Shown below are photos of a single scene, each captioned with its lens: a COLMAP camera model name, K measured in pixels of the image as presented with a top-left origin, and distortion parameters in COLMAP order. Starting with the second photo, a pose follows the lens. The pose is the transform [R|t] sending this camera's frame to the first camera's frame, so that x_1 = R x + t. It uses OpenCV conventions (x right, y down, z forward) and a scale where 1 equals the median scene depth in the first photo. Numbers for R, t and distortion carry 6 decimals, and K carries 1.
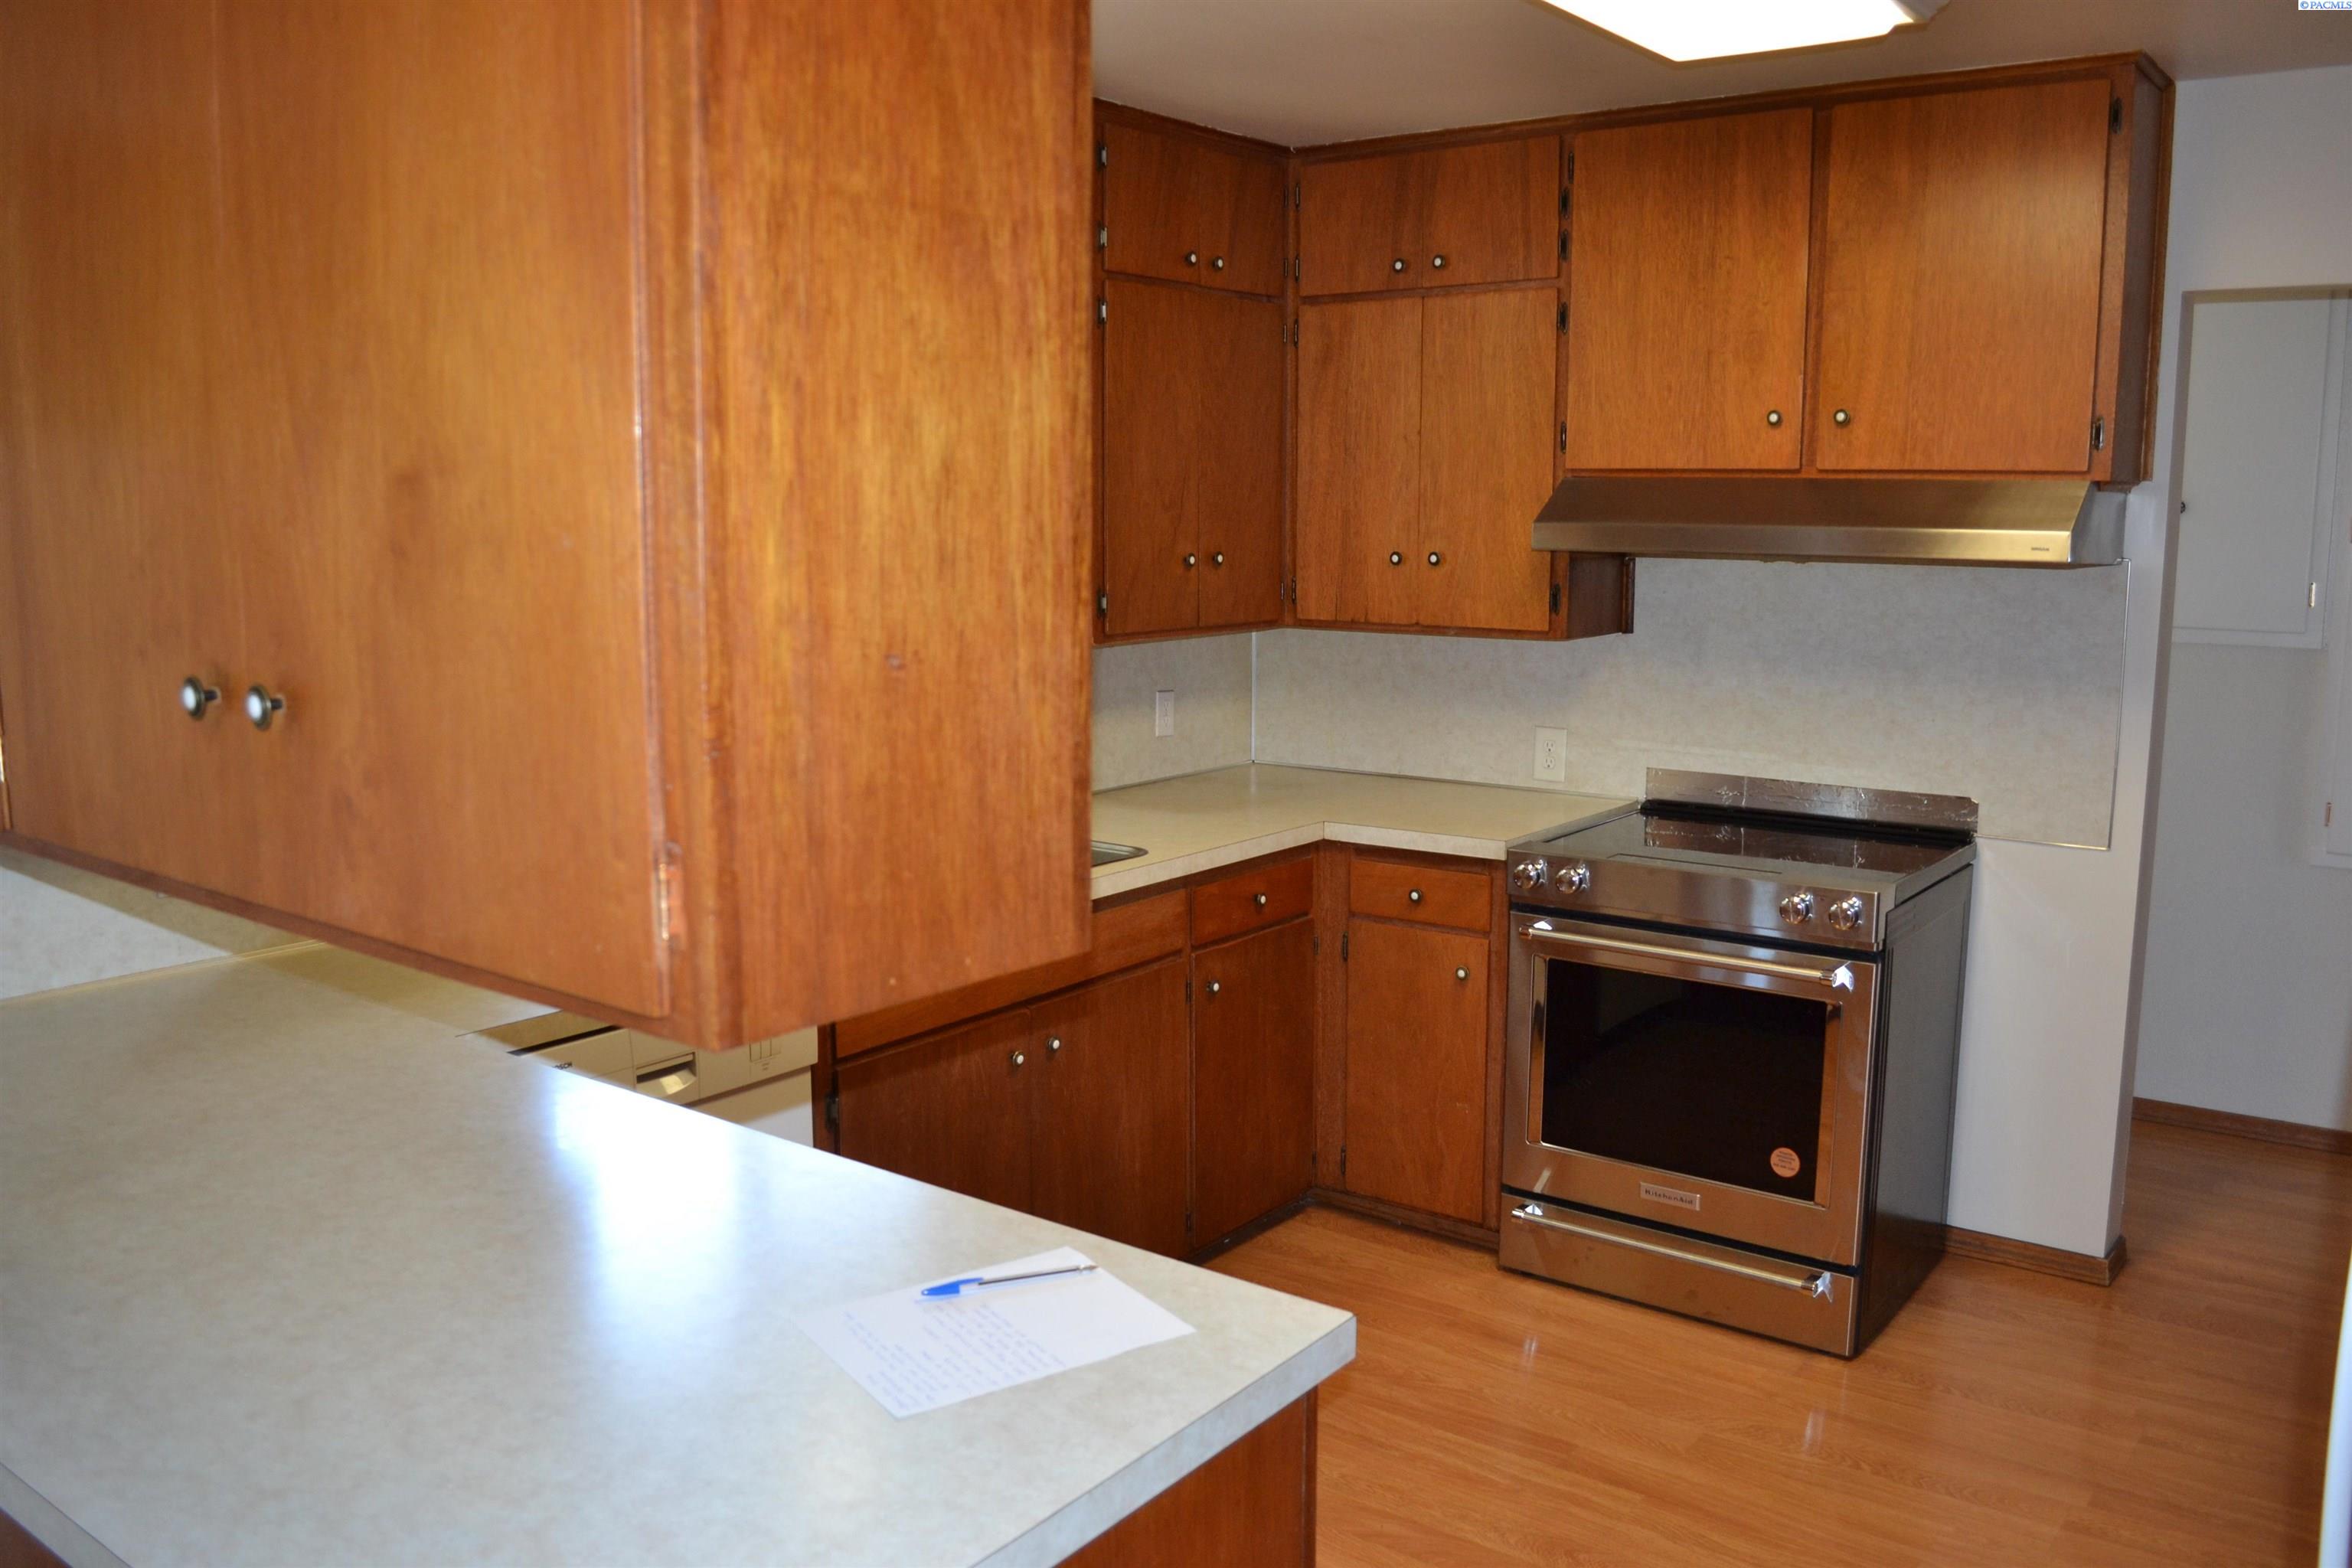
lens RADIAL K [[1878.4, 0, 1172.9], [0, 1878.4, 786.4], [0, 0, 1]] dist [-0.083756, 0.013499]
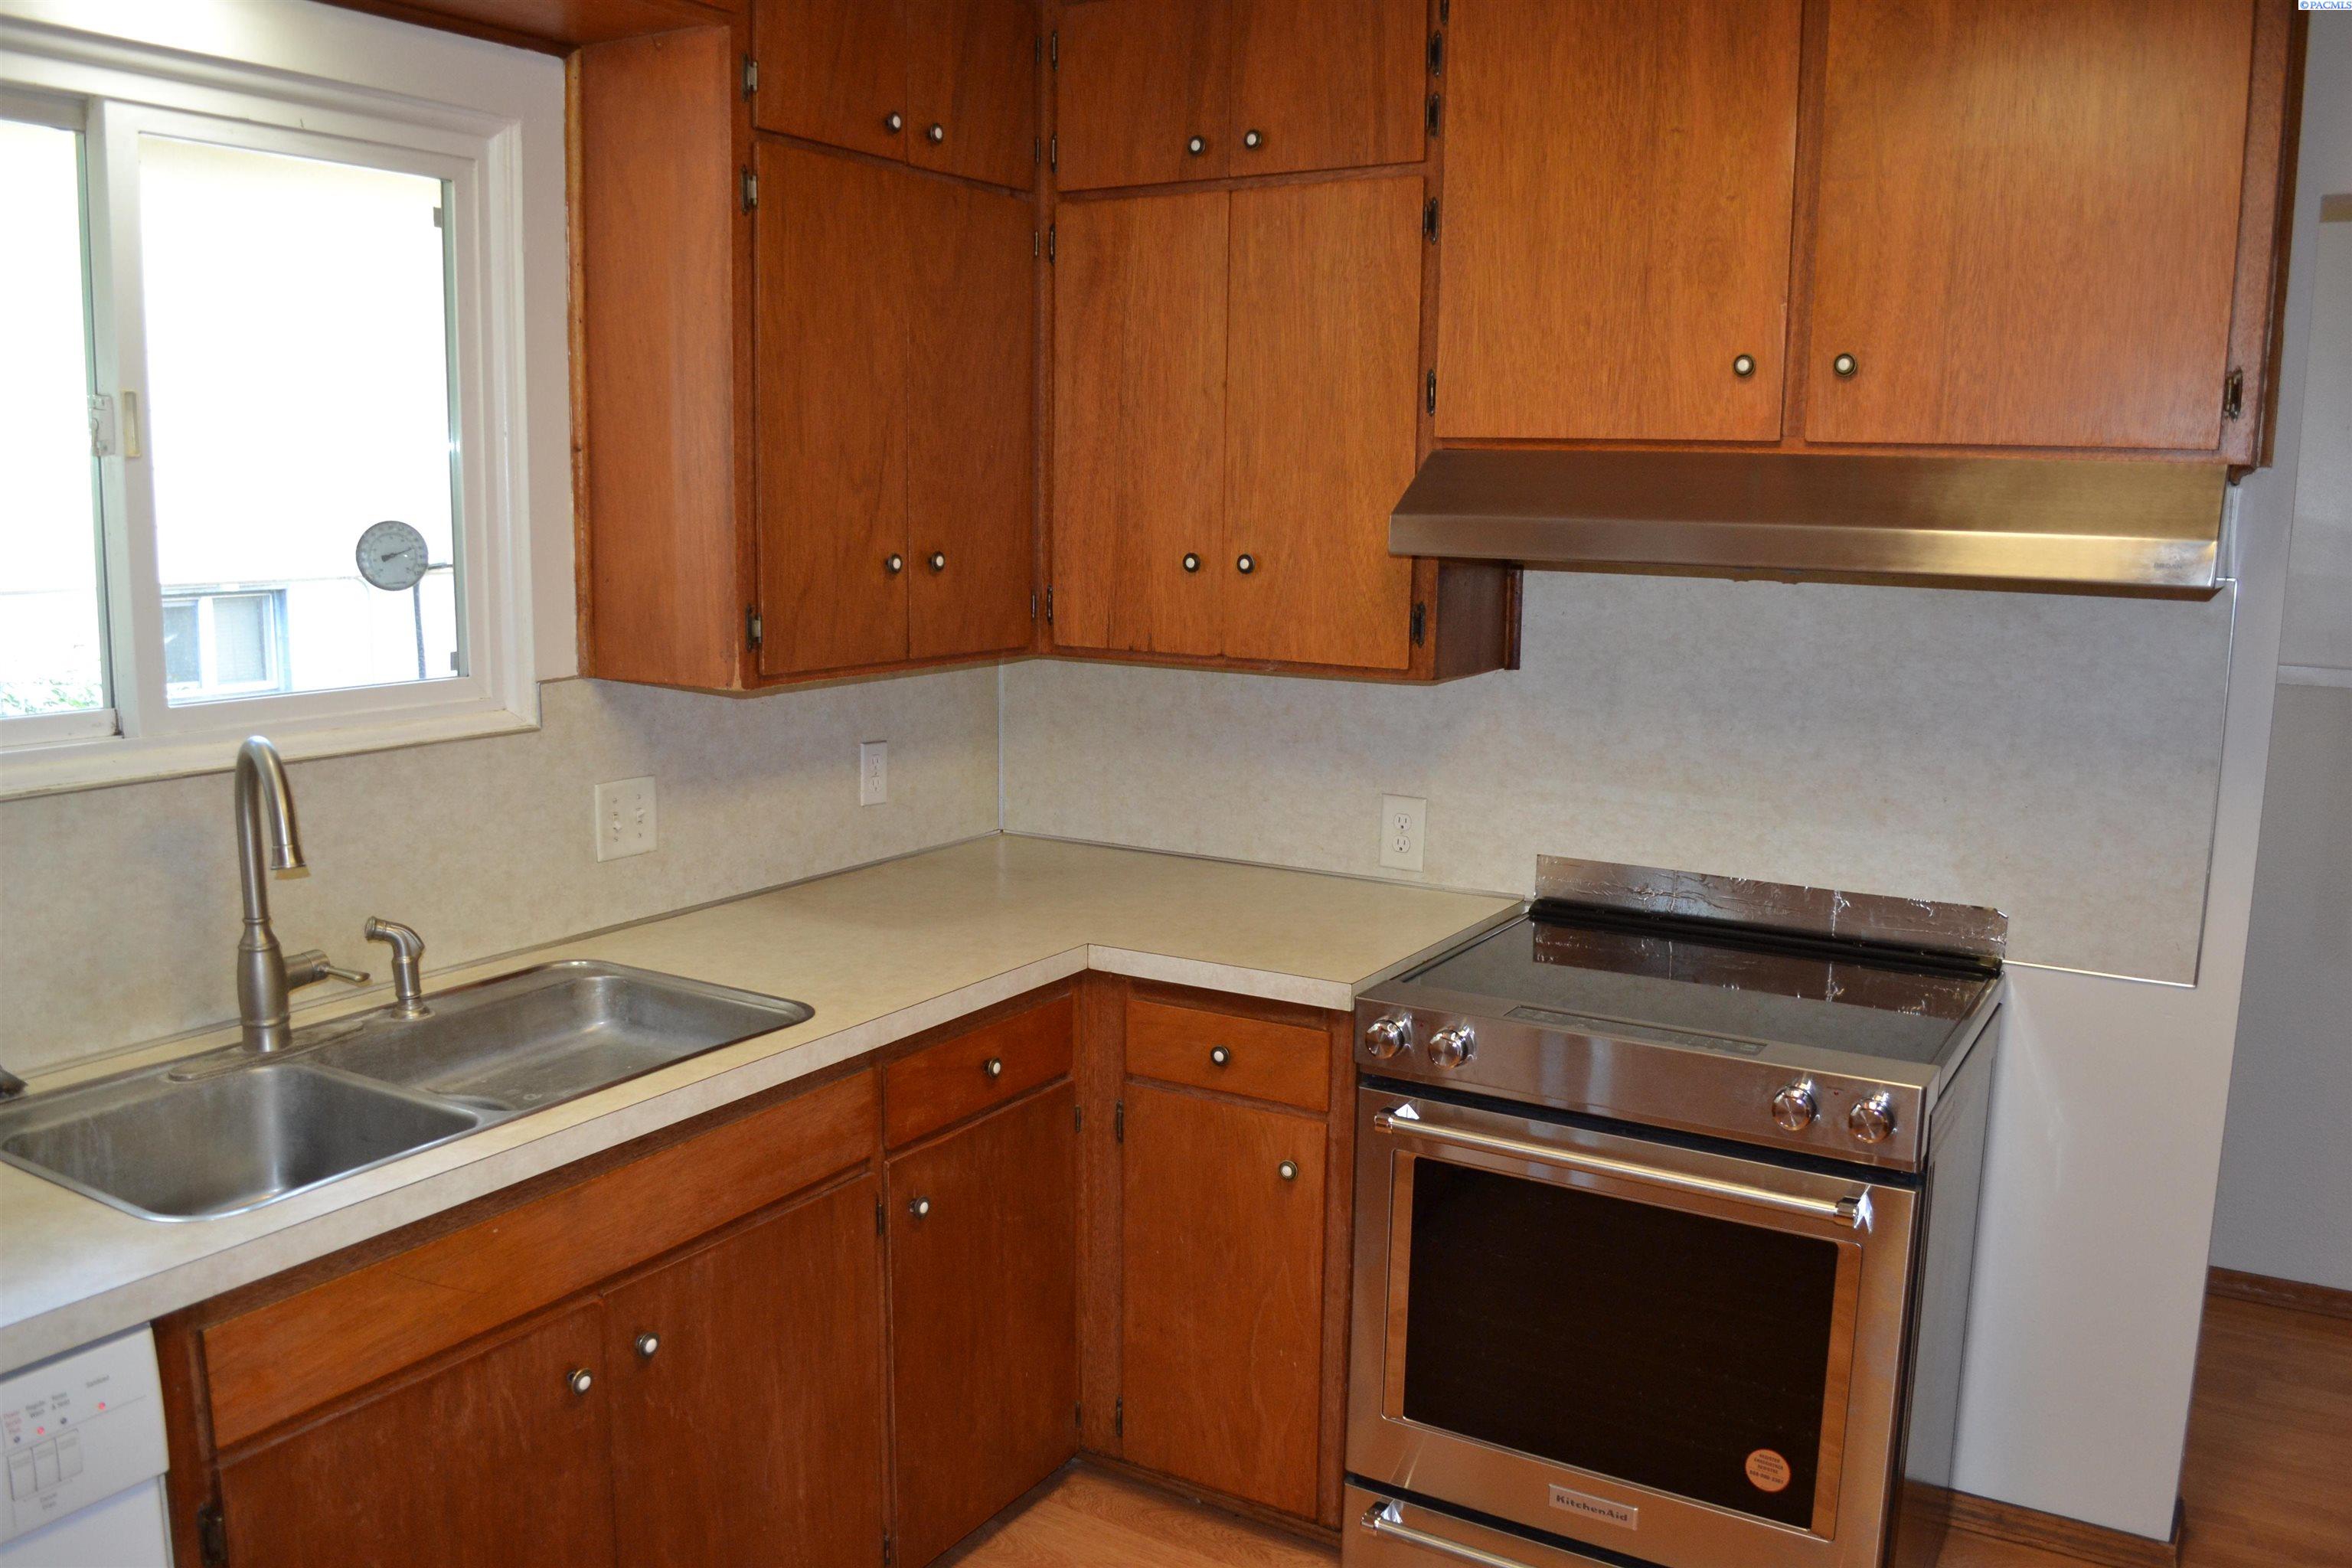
lens RADIAL K [[1878.4, 0, 1177.1], [0, 1878.4, 786.1], [0, 0, 1]] dist [-0.083756, 0.013499]
pose [[0.994092, -0.002566, 0.108507, 0.039632], [0.001815, 0.999974, 0.007025, -0.045889], [-0.108522, -0.006787, 0.994071, 0.320806]]
